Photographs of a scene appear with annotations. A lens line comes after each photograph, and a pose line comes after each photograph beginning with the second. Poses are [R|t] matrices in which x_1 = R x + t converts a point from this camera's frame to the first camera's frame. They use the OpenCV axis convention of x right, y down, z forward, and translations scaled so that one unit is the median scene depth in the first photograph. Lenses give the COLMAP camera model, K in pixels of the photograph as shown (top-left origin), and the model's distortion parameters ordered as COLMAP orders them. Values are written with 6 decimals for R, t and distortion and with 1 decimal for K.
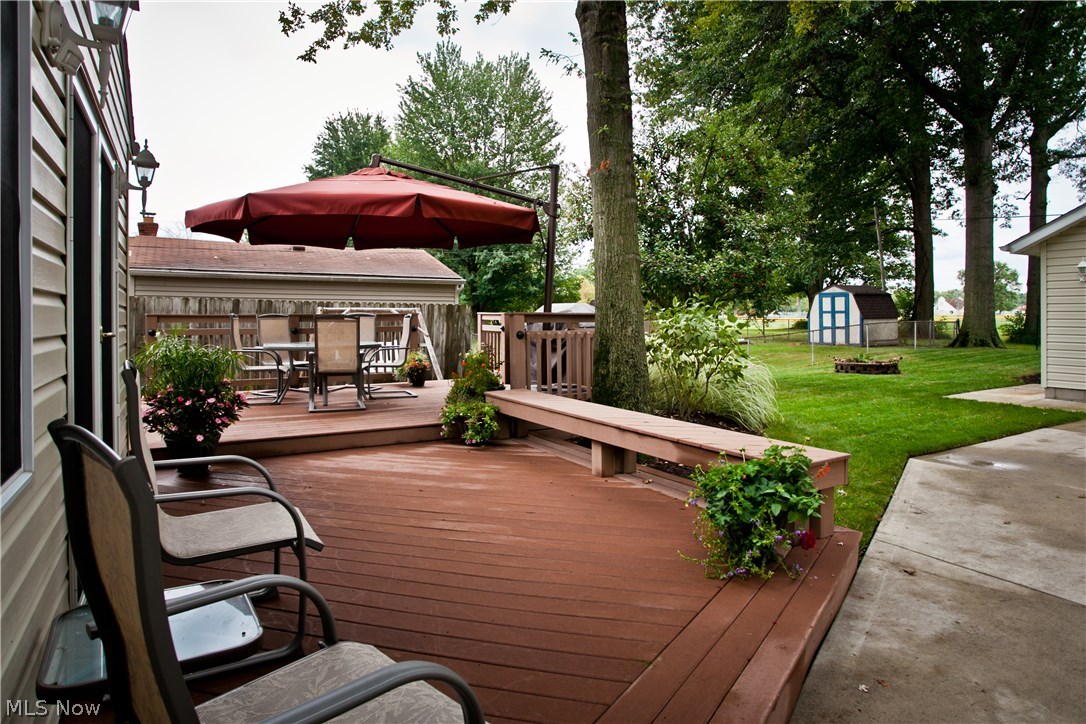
lens RADIAL K [[620.6, 0, 543.2], [0, 620.6, 361.5], [0, 0, 1]] dist [-0.032617, 0.004043]
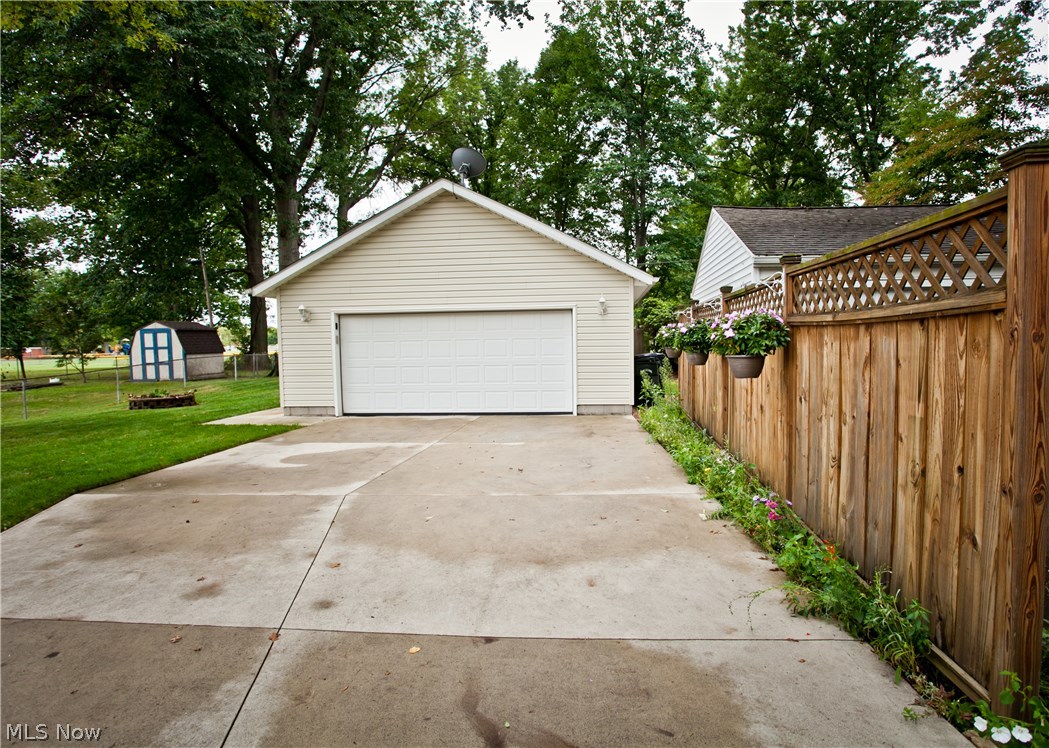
lens RADIAL K [[586.0, 0, 524.1], [0, 586.0, 377.1], [0, 0, 1]] dist [-0.002402, -0.000197]
pose [[0.621705, -0.054074, 0.781383, 0.099852], [0.076299, 0.997051, 0.008291, 0.004551], [-0.779527, 0.054464, 0.623997, -0.057031]]
